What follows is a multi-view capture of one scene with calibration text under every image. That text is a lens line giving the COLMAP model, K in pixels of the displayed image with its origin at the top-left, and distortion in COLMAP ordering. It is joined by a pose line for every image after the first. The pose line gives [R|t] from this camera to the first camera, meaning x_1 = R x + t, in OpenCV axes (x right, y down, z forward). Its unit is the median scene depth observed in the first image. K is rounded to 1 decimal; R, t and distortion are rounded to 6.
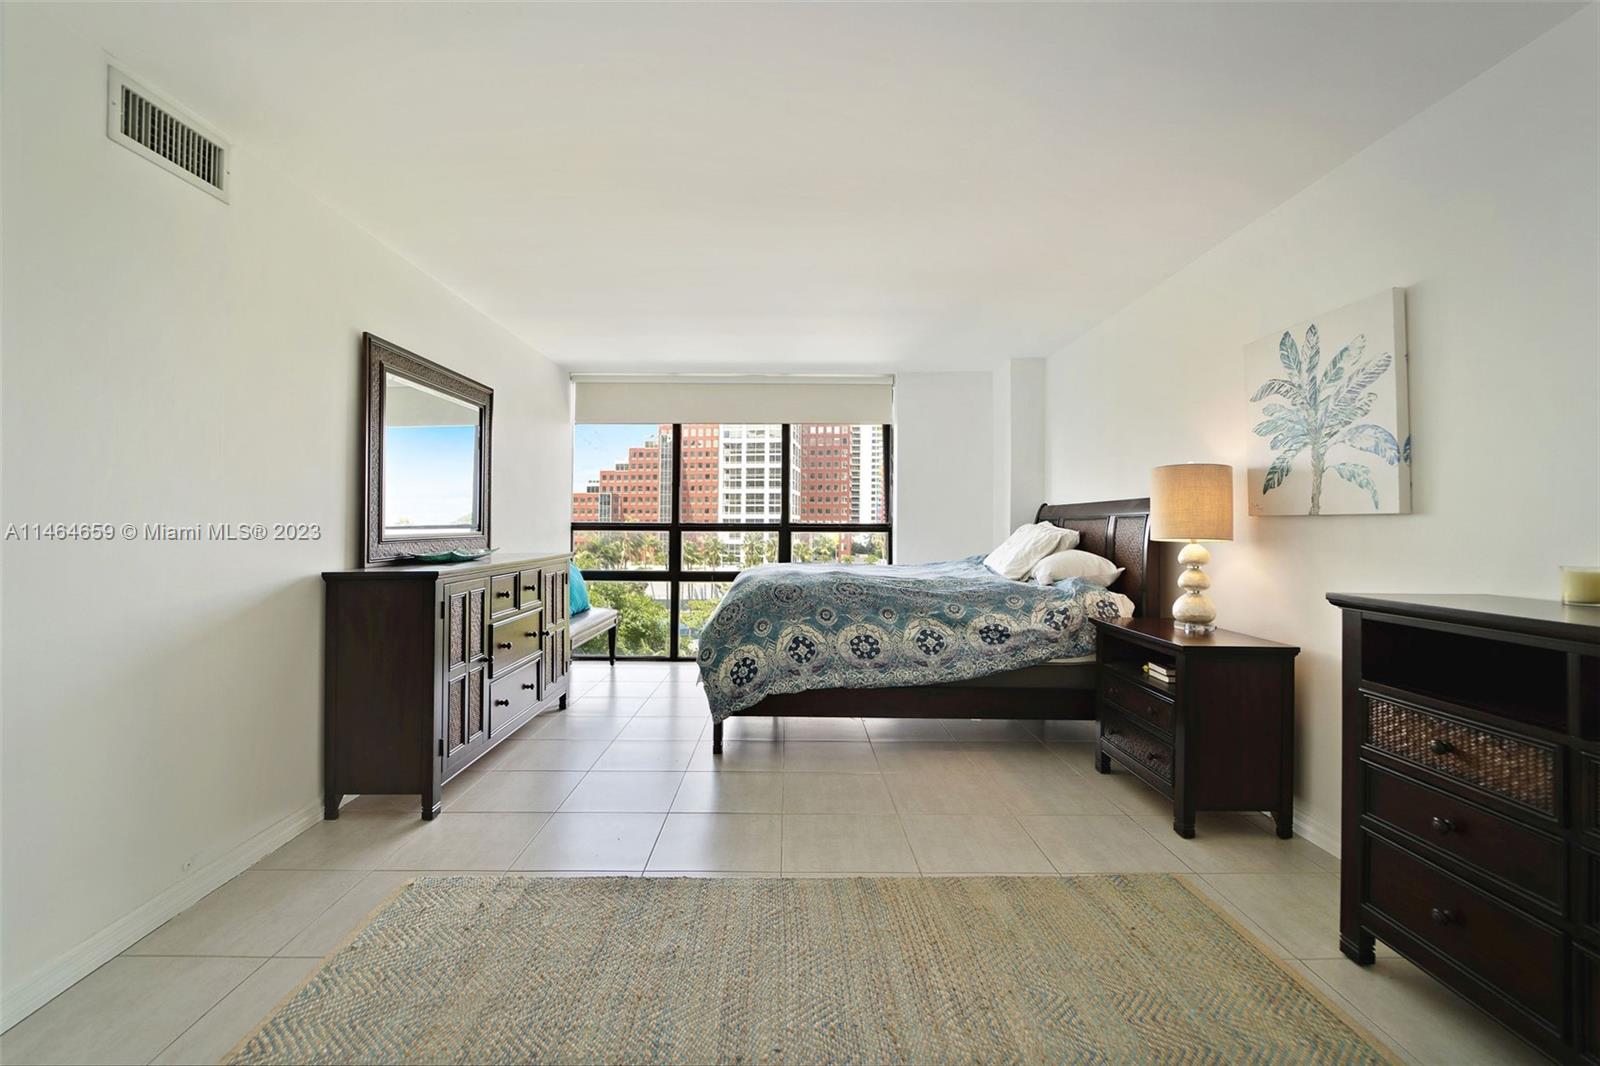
lens RADIAL K [[656.8, 0, 801.4], [0, 656.8, 541.4], [0, 0, 1]] dist [-0.021823, -0.000126]
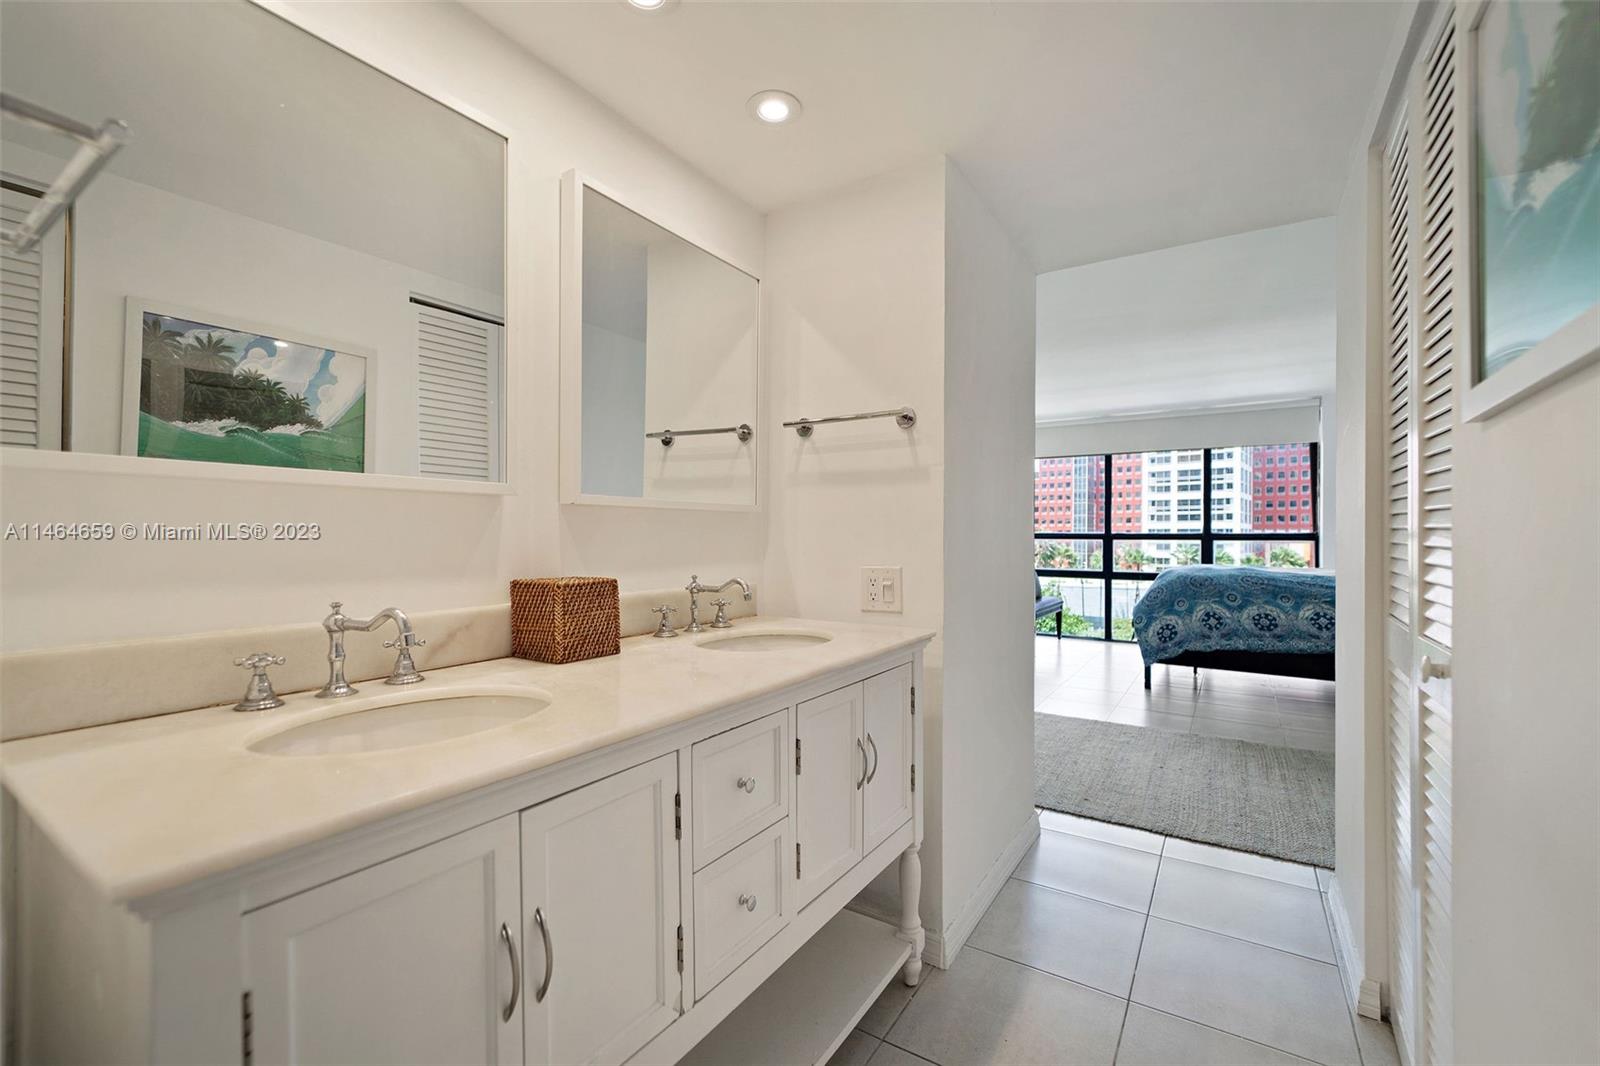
lens RADIAL K [[670.0, 0, 792.3], [0, 670.0, 520.9], [0, 0, 1]] dist [-0.029616, -0.000142]
pose [[0.819266, -0.014482, -0.573230, 0.080165], [-0.012634, 0.998982, -0.043294, 0.020864], [0.573274, 0.042712, 0.818250, -0.711324]]
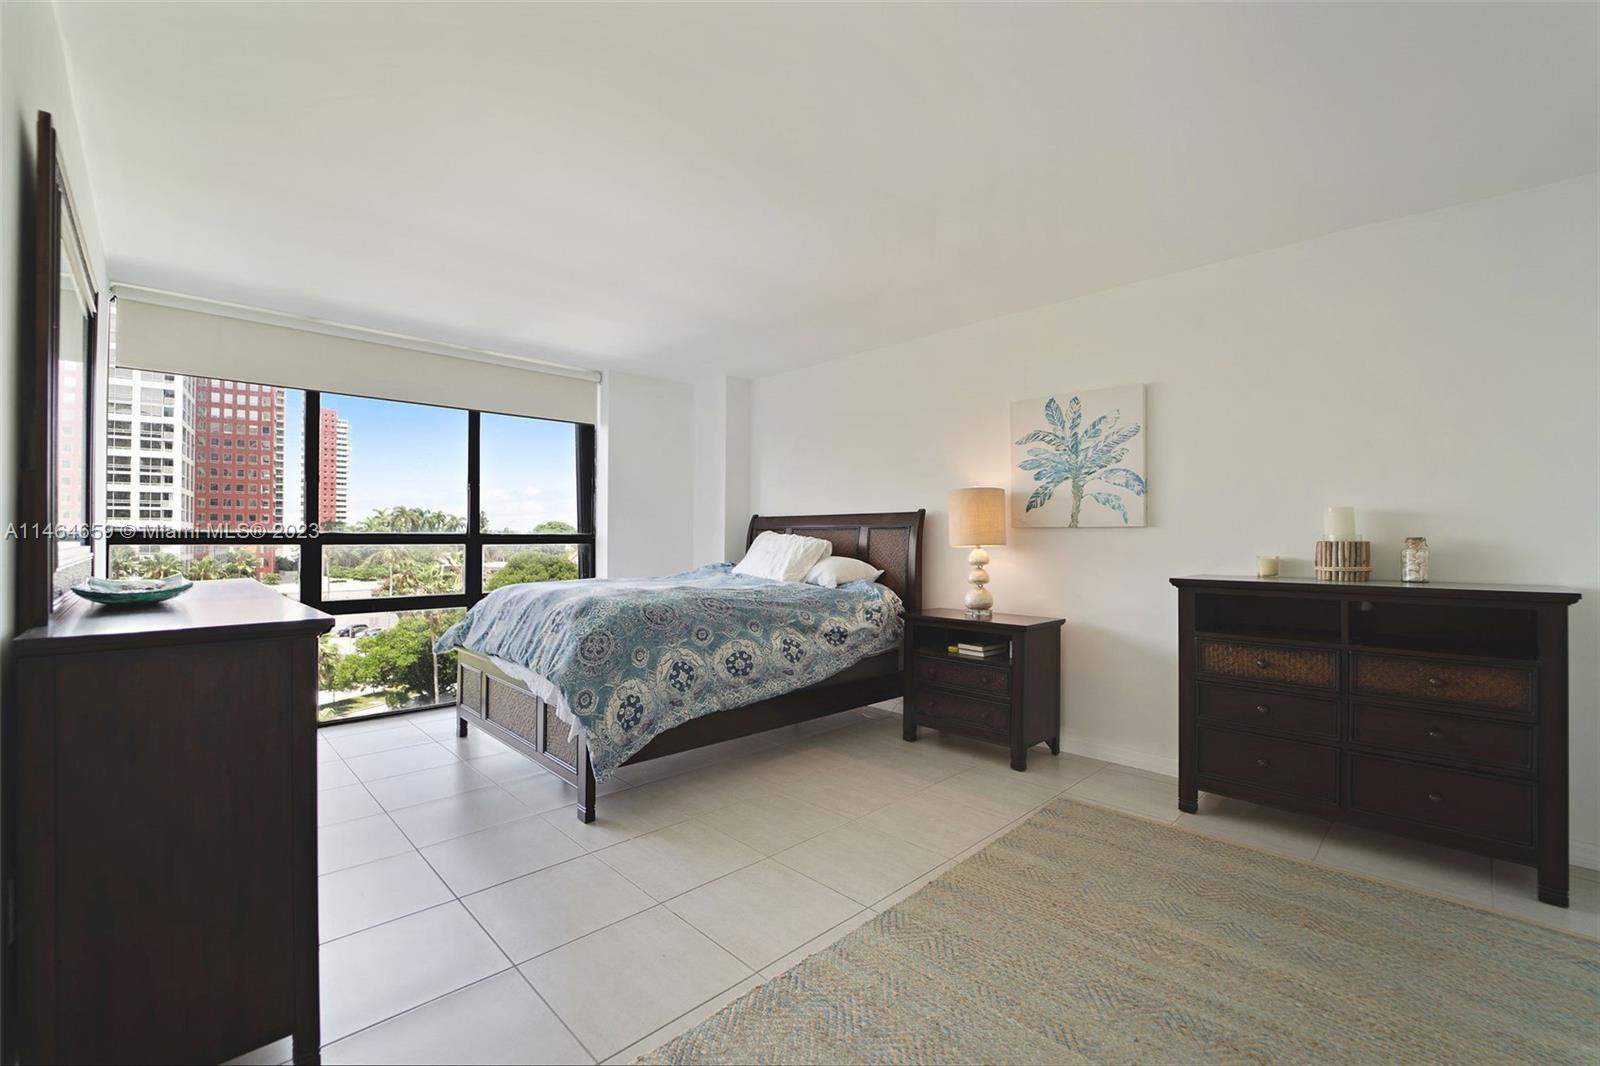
lens RADIAL K [[659.4, 0, 770.9], [0, 659.4, 536.8], [0, 0, 1]] dist [-0.016577, 0.000136]
pose [[0.745621, -0.004854, 0.666352, -0.502139], [0.019305, 0.999711, -0.014318, -0.008209], [-0.666090, 0.023540, 0.745500, 0.253900]]
